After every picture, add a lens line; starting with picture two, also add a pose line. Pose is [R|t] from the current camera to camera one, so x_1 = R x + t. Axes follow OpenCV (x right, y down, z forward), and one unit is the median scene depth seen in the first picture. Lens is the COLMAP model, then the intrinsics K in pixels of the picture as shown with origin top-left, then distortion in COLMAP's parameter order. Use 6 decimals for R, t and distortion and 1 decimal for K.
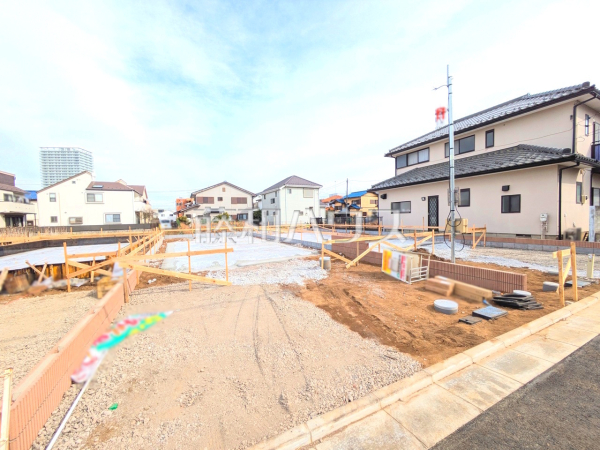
lens RADIAL K [[241.6, 0, 304.3], [0, 241.6, 225.9], [0, 0, 1]] dist [0.000255, 0.001849]
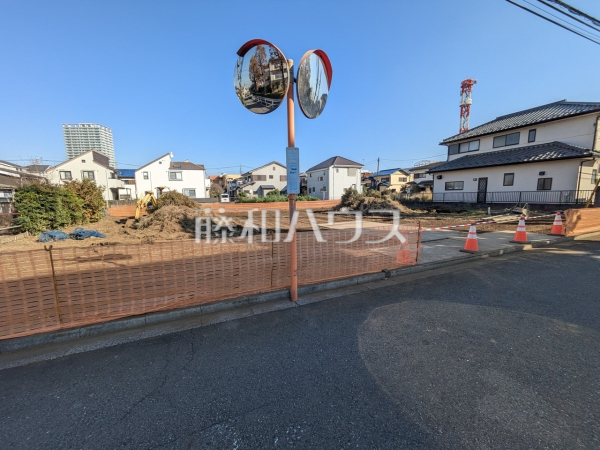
lens RADIAL K [[241.6, 0, 299.3], [0, 241.6, 225.4], [0, 0, 1]] dist [0.000255, 0.001849]
pose [[0.998653, 0.013125, -0.050190, -0.332772], [-0.008306, 0.995439, 0.095033, 0.019001], [0.051209, -0.094488, 0.994208, -0.337794]]
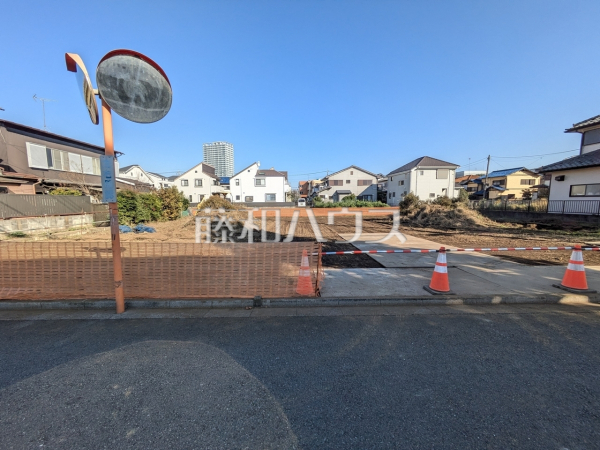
lens RADIAL K [[241.6, 0, 295.4], [0, 241.6, 224.6], [0, 0, 1]] dist [0.000255, 0.001849]
pose [[0.899172, 0.063956, -0.432896, -0.154318], [-0.031864, 0.996205, 0.080995, 0.010693], [0.436434, -0.059034, 0.897798, -0.258086]]
